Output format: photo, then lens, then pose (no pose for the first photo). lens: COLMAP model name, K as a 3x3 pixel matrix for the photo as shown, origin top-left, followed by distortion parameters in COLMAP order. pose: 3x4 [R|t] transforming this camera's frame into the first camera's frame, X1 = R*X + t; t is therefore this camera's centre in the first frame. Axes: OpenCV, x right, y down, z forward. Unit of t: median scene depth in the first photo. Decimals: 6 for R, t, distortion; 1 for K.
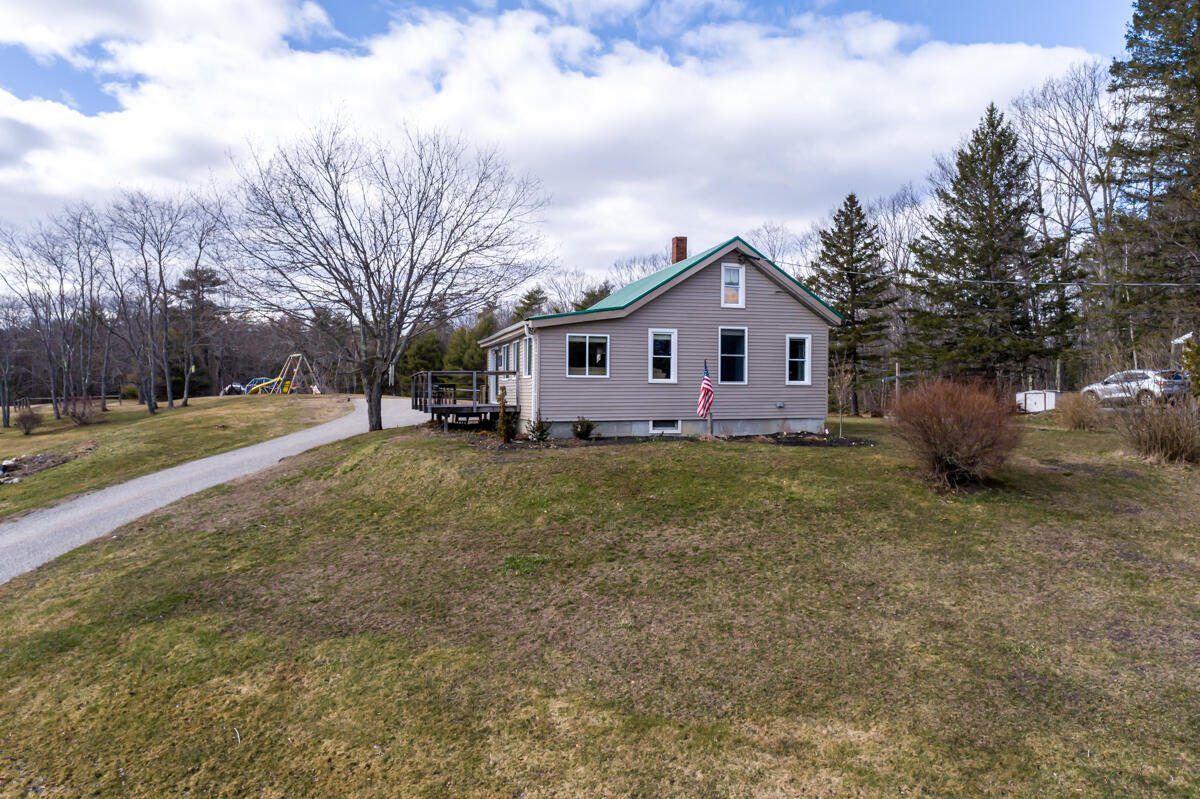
lens RADIAL K [[828.5, 0, 617.9], [0, 828.5, 399.3], [0, 0, 1]] dist [-0.000173, 0.001024]
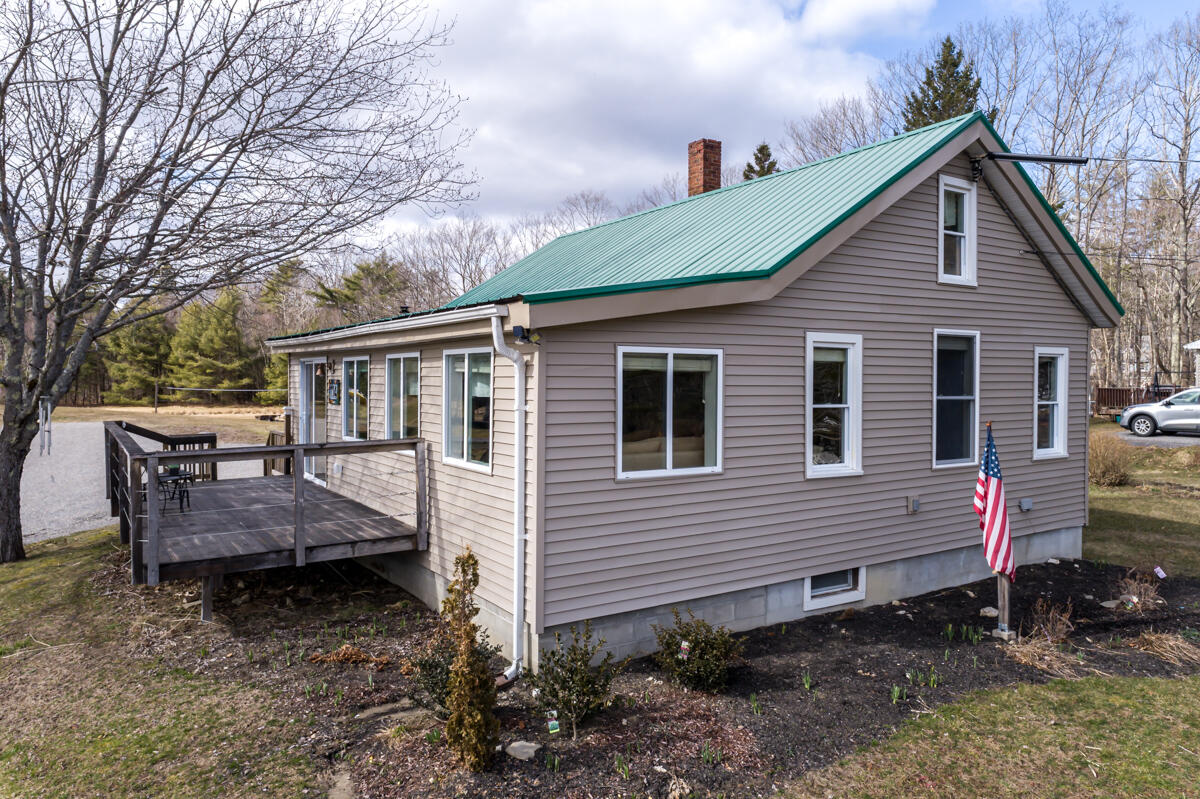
lens RADIAL K [[828.5, 0, 617.9], [0, 828.5, 399.3], [0, 0, 1]] dist [-0.000173, 0.001024]
pose [[0.958687, -0.007035, 0.284376, -0.143457], [0.000655, 0.999746, 0.022524, -0.060543], [-0.284462, -0.021408, 0.958448, 0.630648]]
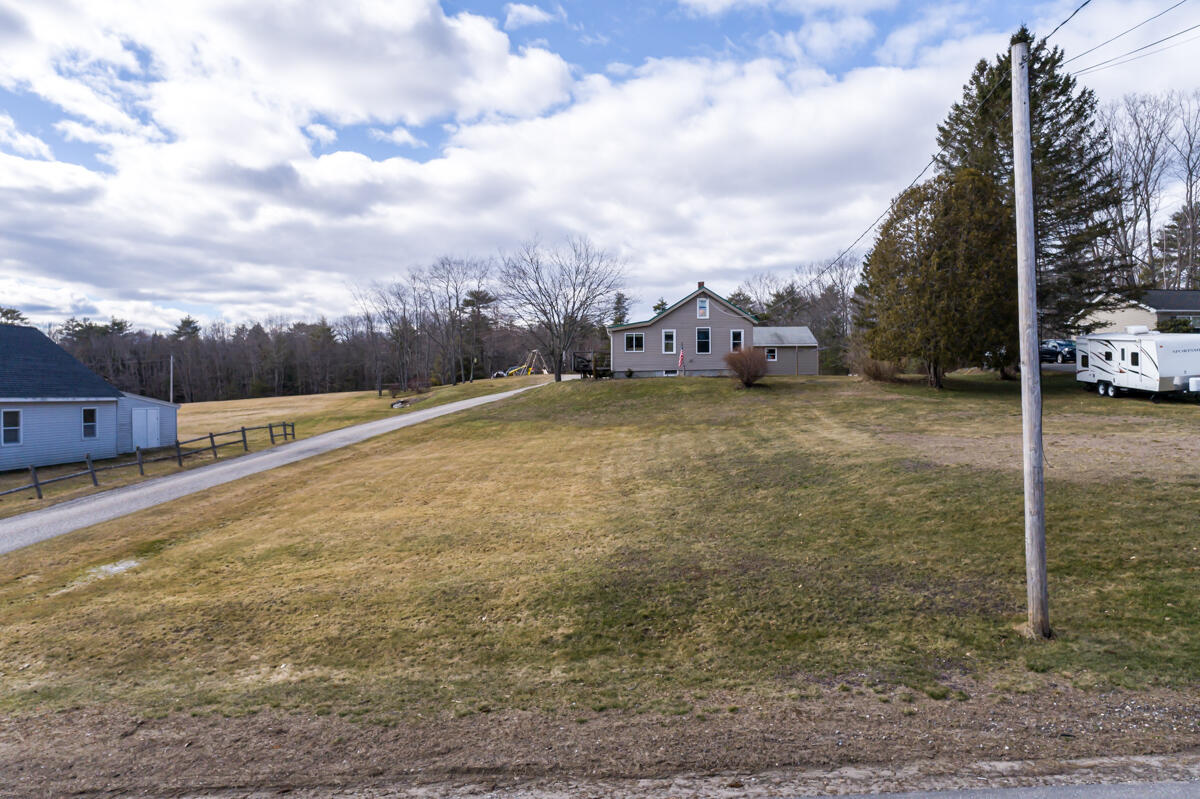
lens RADIAL K [[828.5, 0, 617.9], [0, 828.5, 399.3], [0, 0, 1]] dist [-0.000173, 0.001024]
pose [[0.955534, -0.012947, -0.294597, 0.550209], [0.014444, 0.999891, 0.002906, 0.089740], [0.294527, -0.007031, 0.955617, -1.115650]]
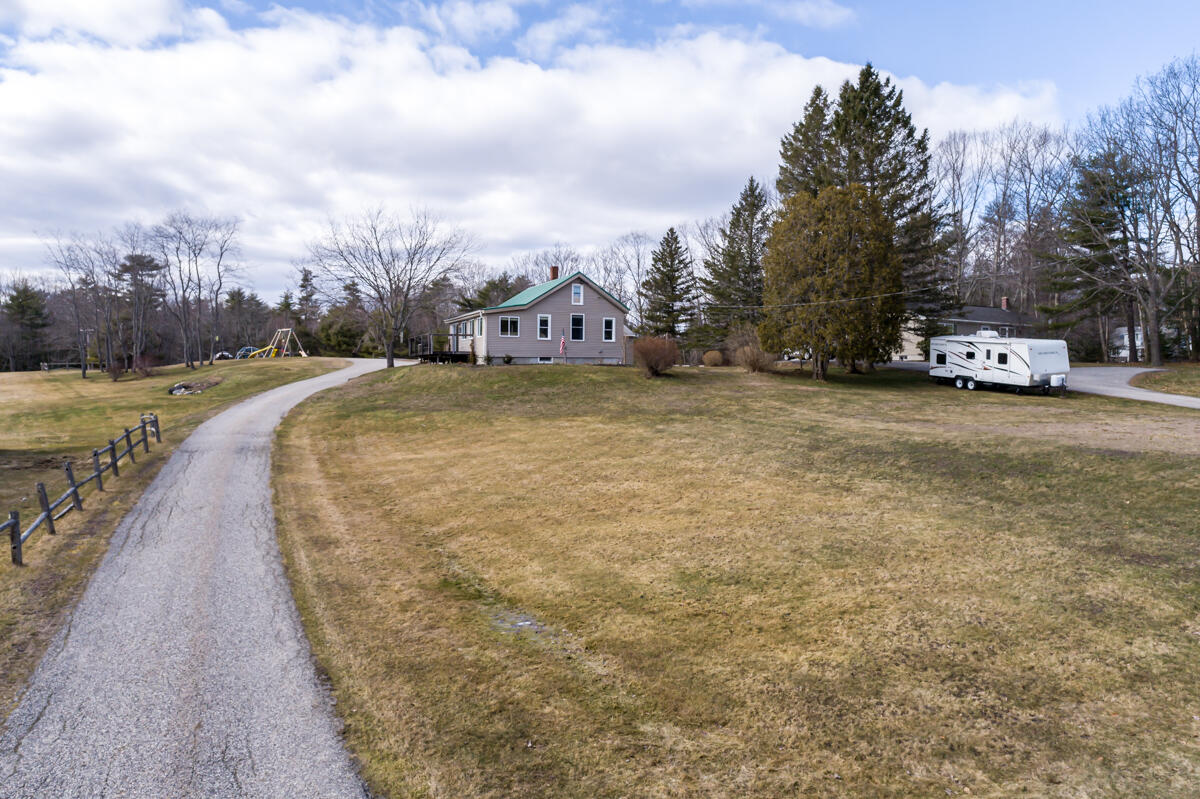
lens RADIAL K [[866.6, 0, 600.0], [0, 866.6, 399.5], [0, 0, 1]] dist [-0.005792, 0.061723]
pose [[0.994903, -0.000193, 0.100833, -0.027452], [-0.001406, 0.999874, 0.015781, 0.095047], [-0.100823, -0.015842, 0.994778, -1.196133]]
